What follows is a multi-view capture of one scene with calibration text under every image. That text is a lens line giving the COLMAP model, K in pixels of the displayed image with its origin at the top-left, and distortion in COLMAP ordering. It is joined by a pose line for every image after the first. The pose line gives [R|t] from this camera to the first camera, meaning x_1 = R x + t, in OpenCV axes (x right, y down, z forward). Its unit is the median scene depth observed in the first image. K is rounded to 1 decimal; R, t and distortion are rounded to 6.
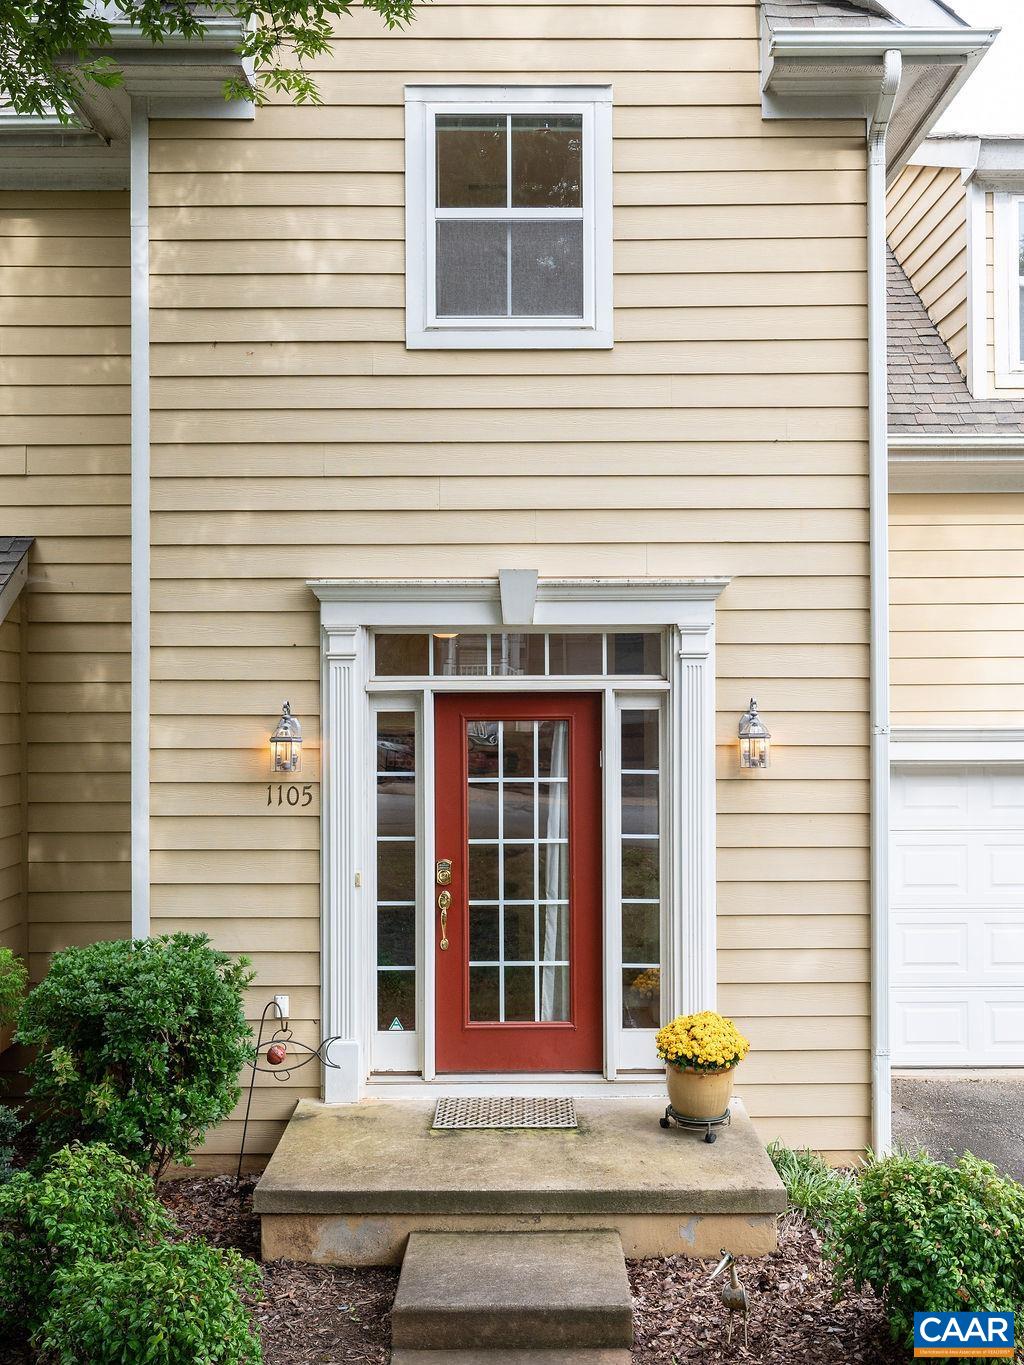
lens RADIAL K [[1288.7, 0, 554.6], [0, 1288.7, 703.2], [0, 0, 1]] dist [-0.008209, 0.000000]
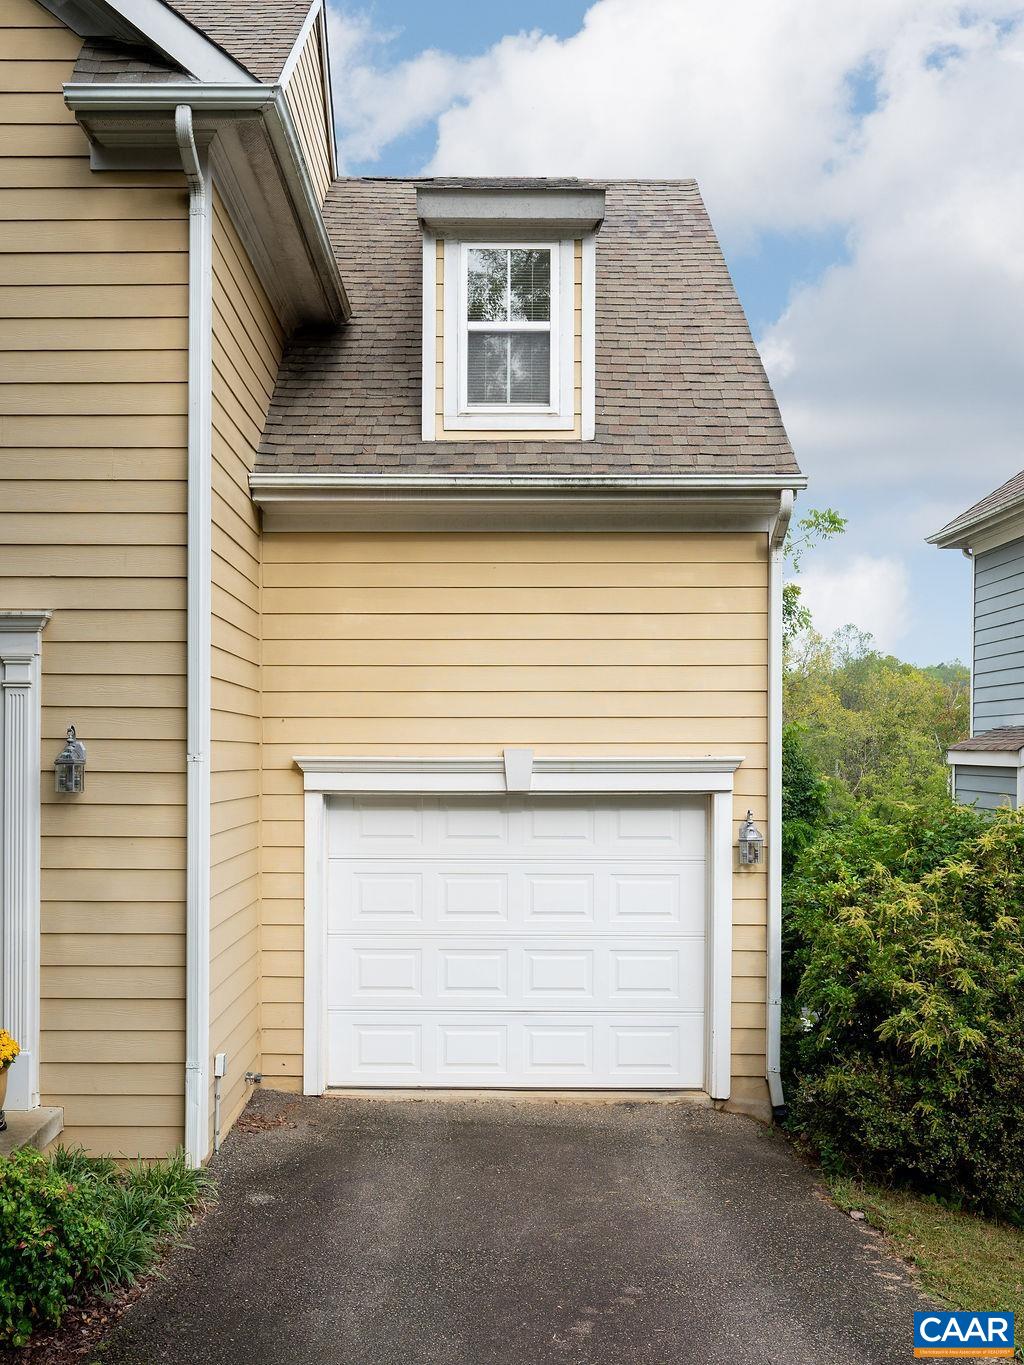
lens RADIAL K [[1288.7, 0, 475.6], [0, 1288.7, 749.1], [0, 0, 1]] dist [-0.008209, 0.000000]
pose [[0.999963, 0.007407, -0.004314, 0.481676], [-0.007387, 0.999962, 0.004652, 0.007485], [0.004349, -0.004620, 0.999980, -0.042531]]
